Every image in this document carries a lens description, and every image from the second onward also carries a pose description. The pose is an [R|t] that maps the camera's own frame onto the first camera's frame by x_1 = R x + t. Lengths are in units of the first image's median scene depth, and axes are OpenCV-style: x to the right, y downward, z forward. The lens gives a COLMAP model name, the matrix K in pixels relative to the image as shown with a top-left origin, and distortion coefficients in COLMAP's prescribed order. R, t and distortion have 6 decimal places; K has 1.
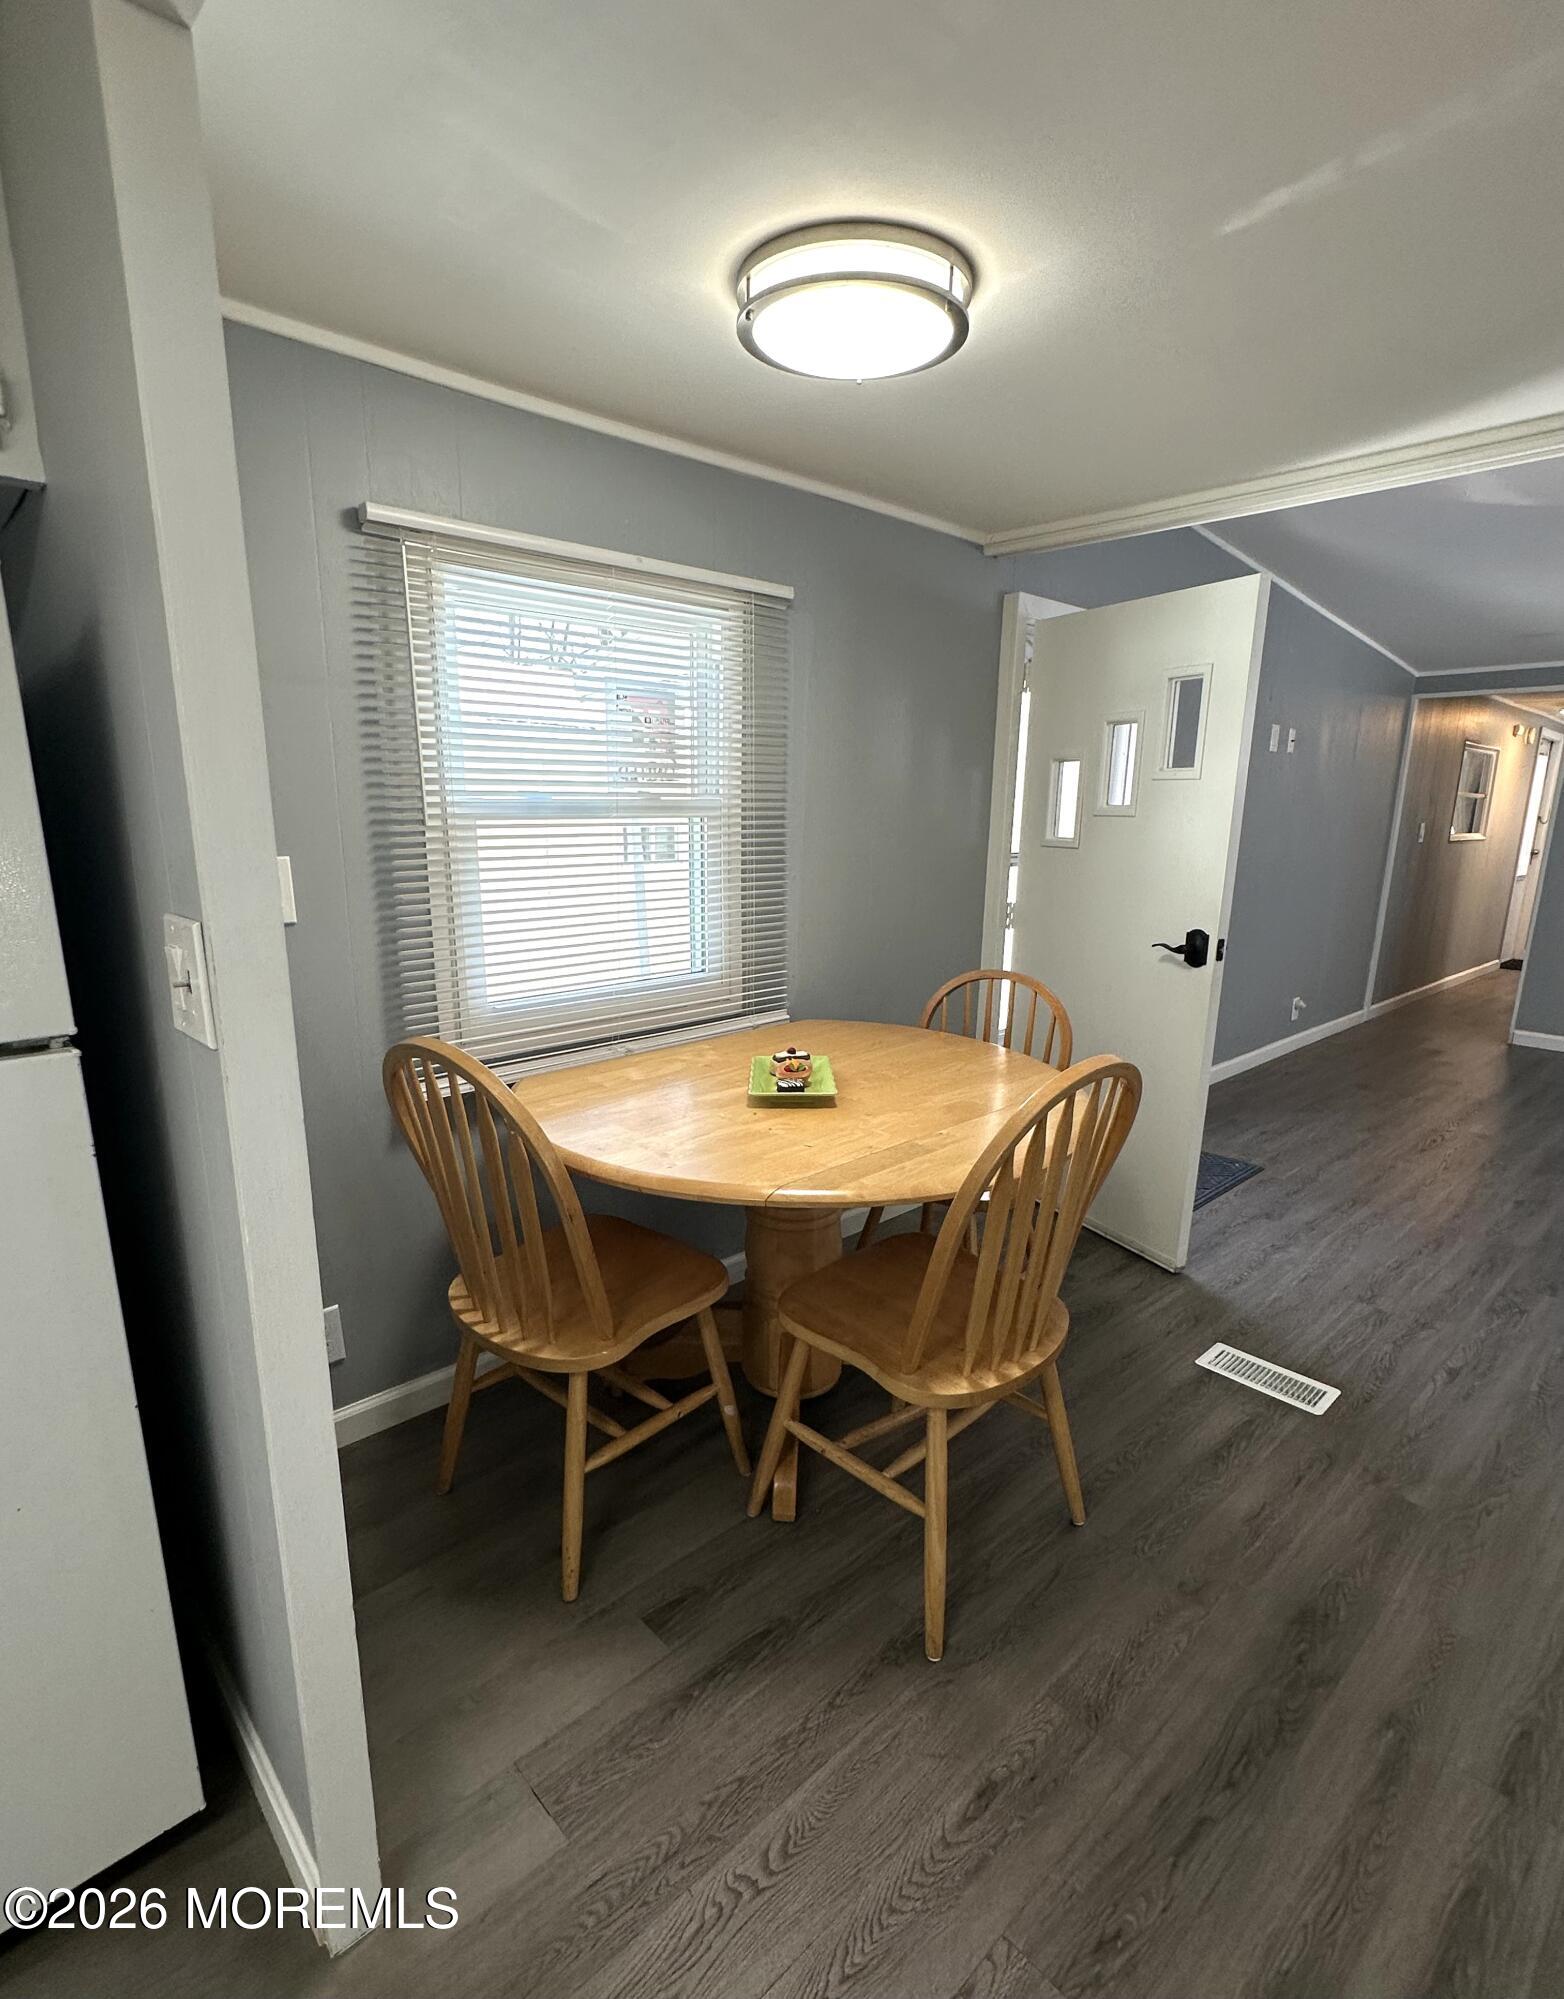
lens RADIAL K [[988.2, 0, 773.8], [0, 988.2, 1044.6], [0, 0, 1]] dist [0.003021, -0.001383]
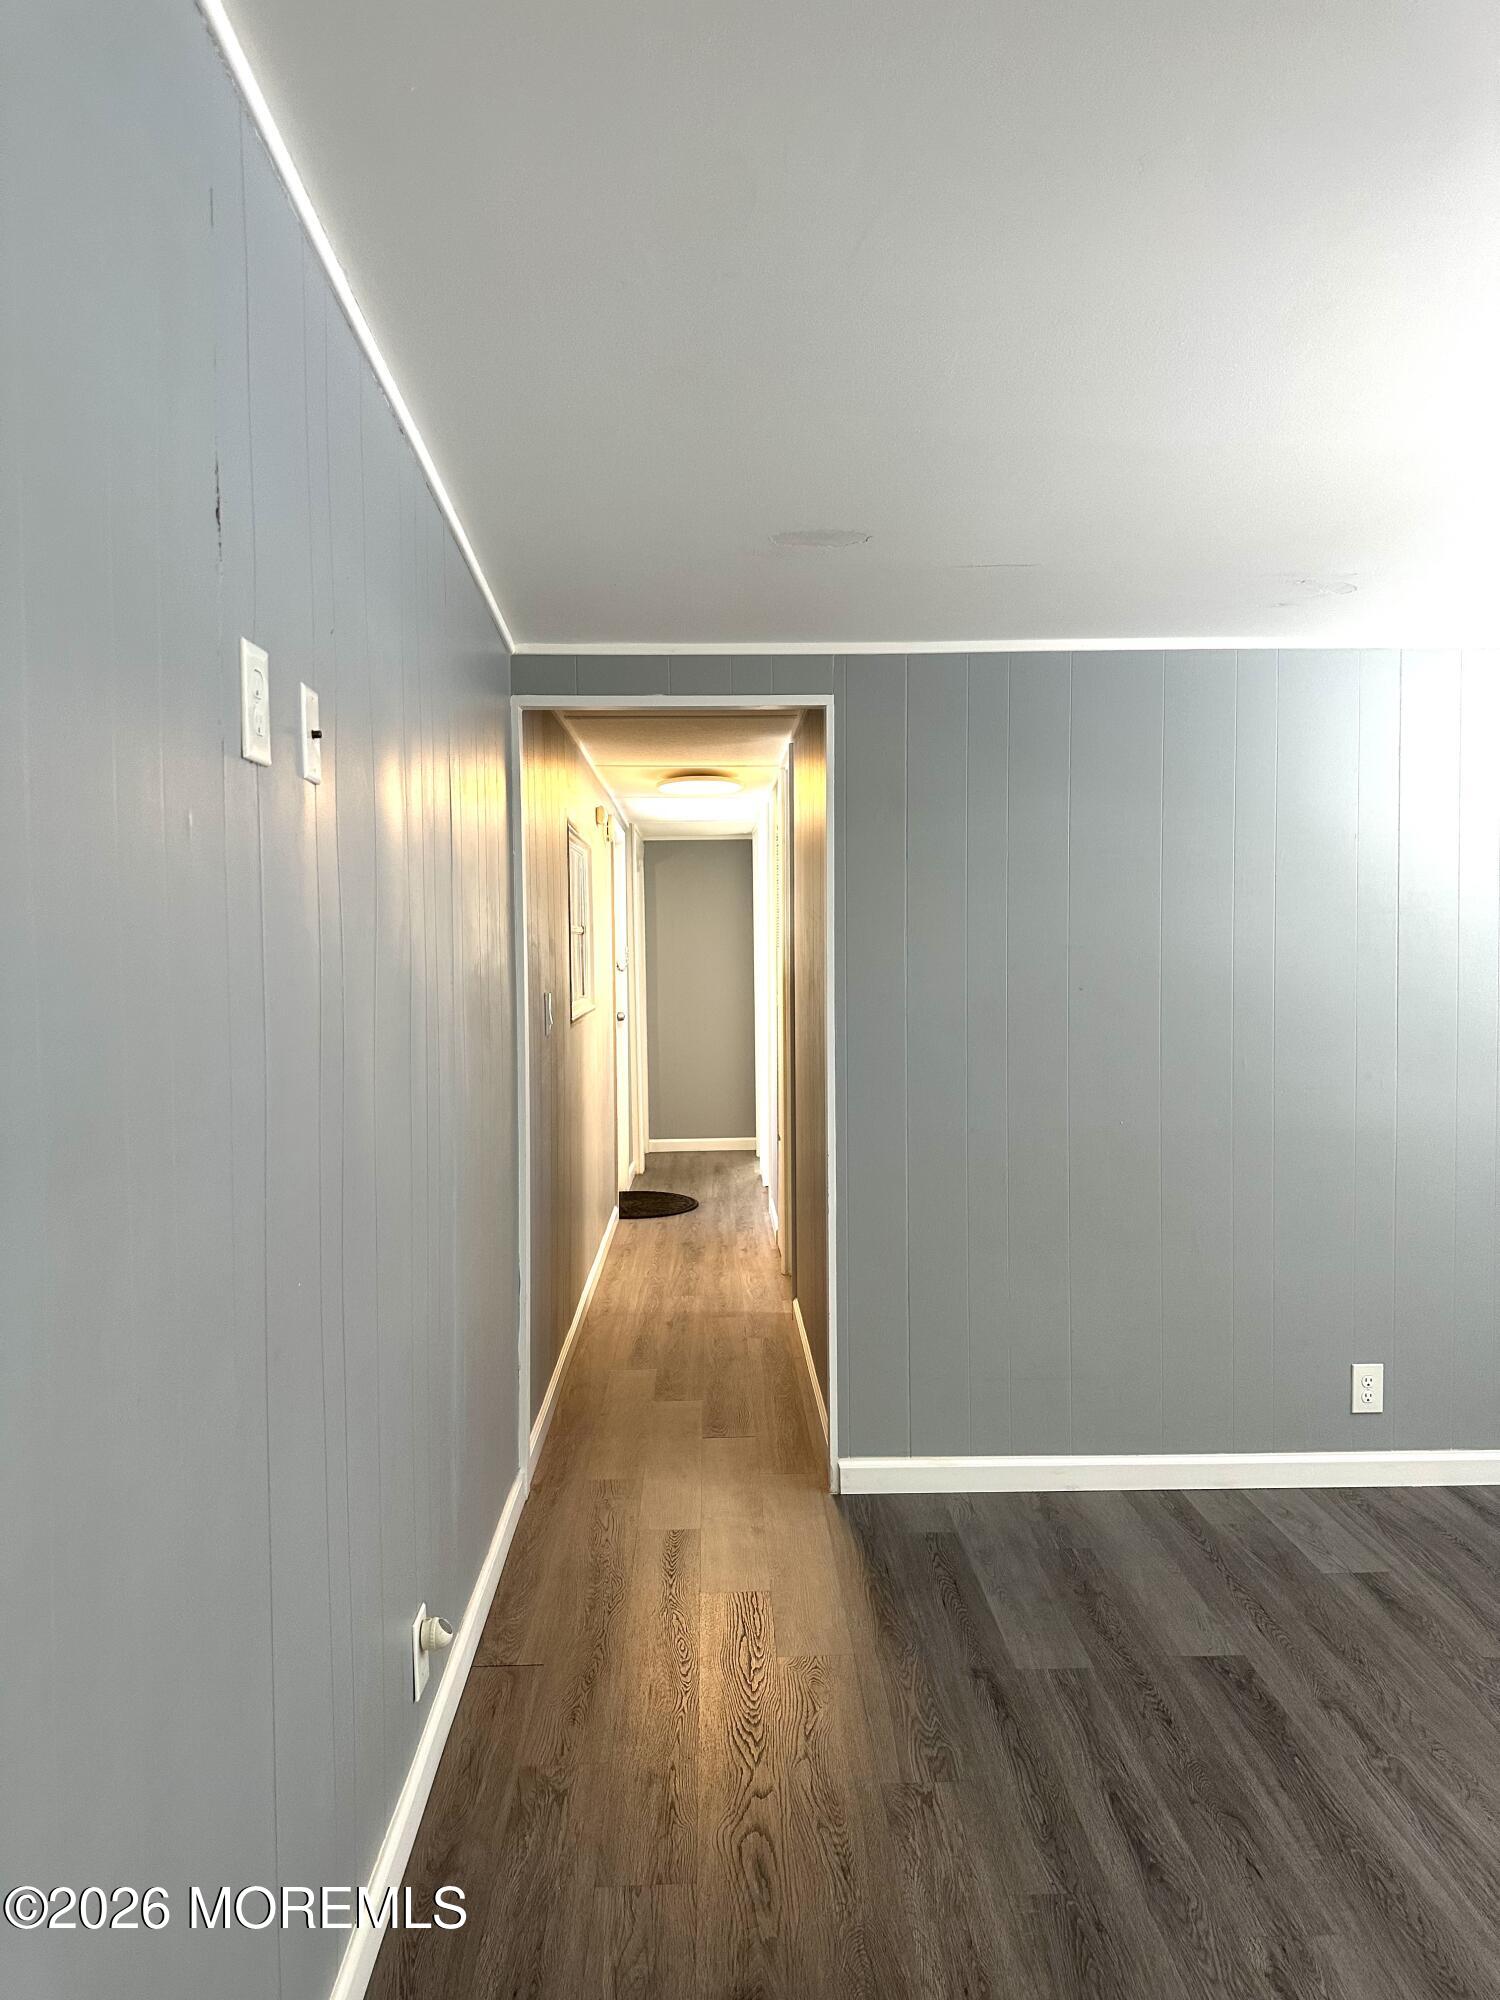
lens RADIAL K [[1387.4, 0, 753.3], [0, 1387.4, 993.9], [0, 0, 1]] dist [0.056598, -0.067987]
pose [[0.655257, -0.046473, 0.753975, 0.719578], [0.190413, 0.976038, -0.105321, -0.409376], [-0.731014, 0.212579, 0.648405, 1.544553]]
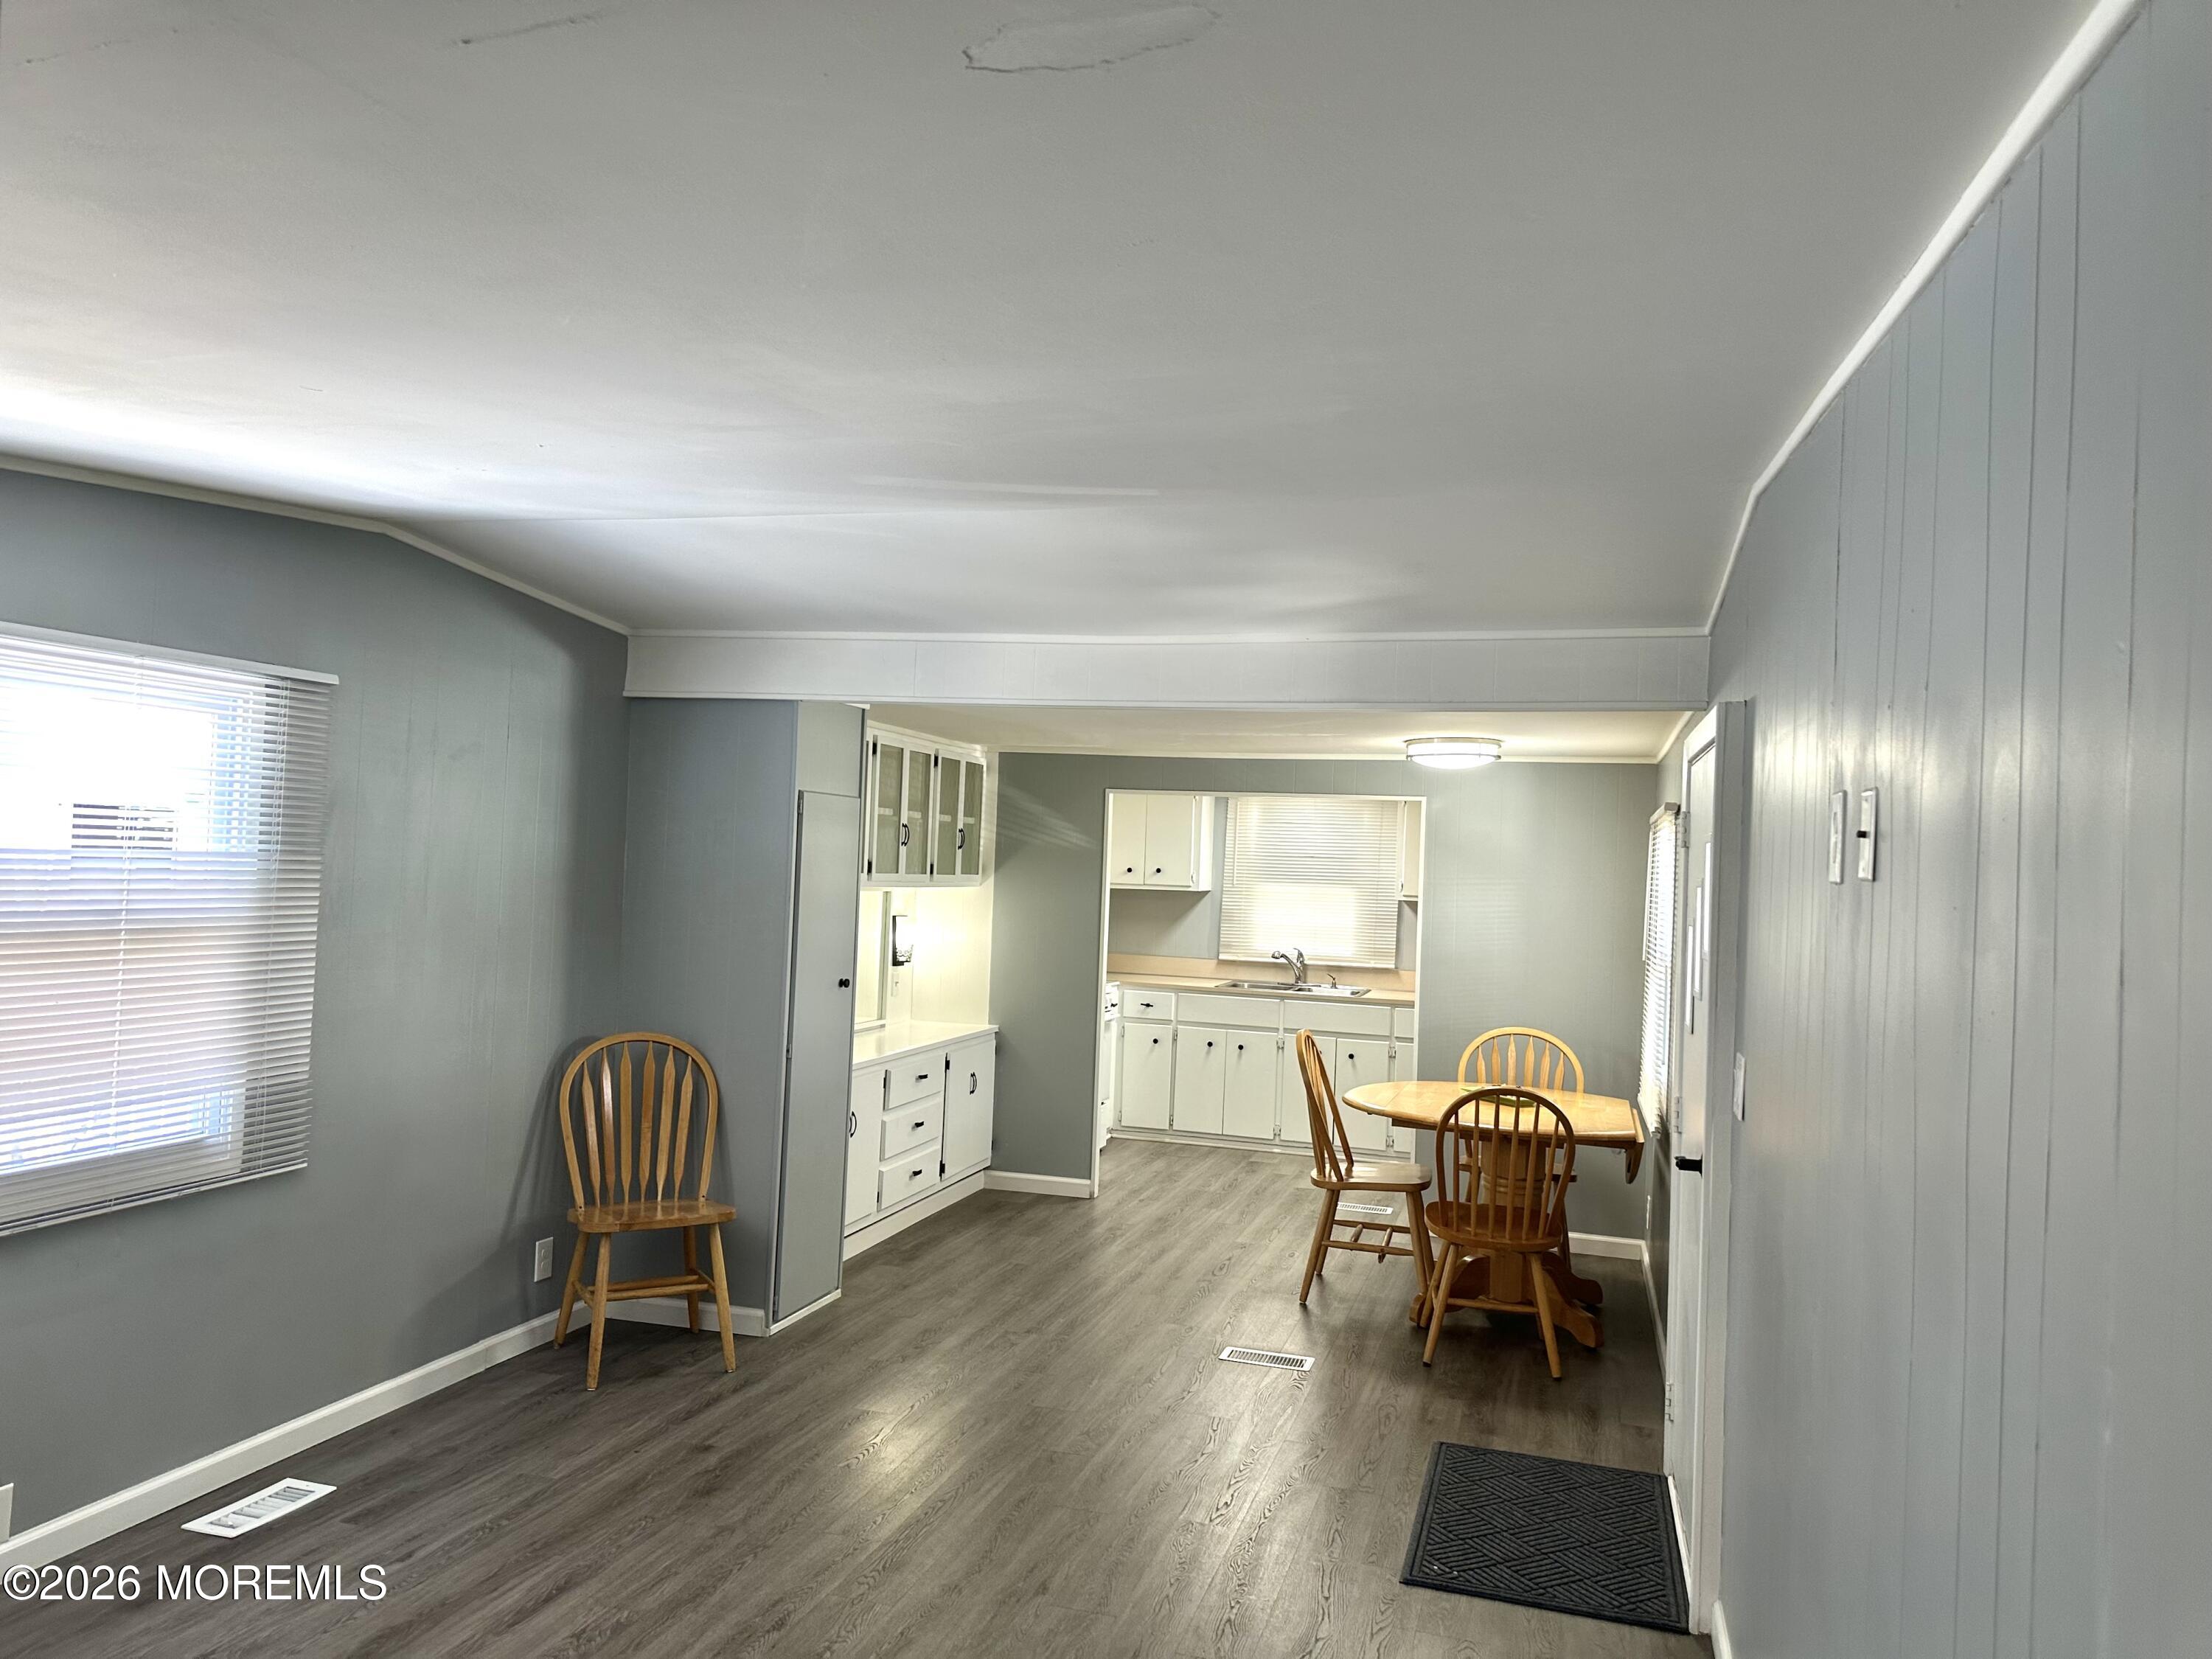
lens RADIAL K [[1534.5, 0, 1117.8], [0, 1534.5, 843.2], [0, 0, 1]] dist [0.056598, -0.067987]
pose [[-0.856015, -0.053026, -0.514225, 1.933318], [-0.171070, 0.967737, 0.184985, -0.753089], [0.487826, 0.246318, -0.837469, 2.689444]]
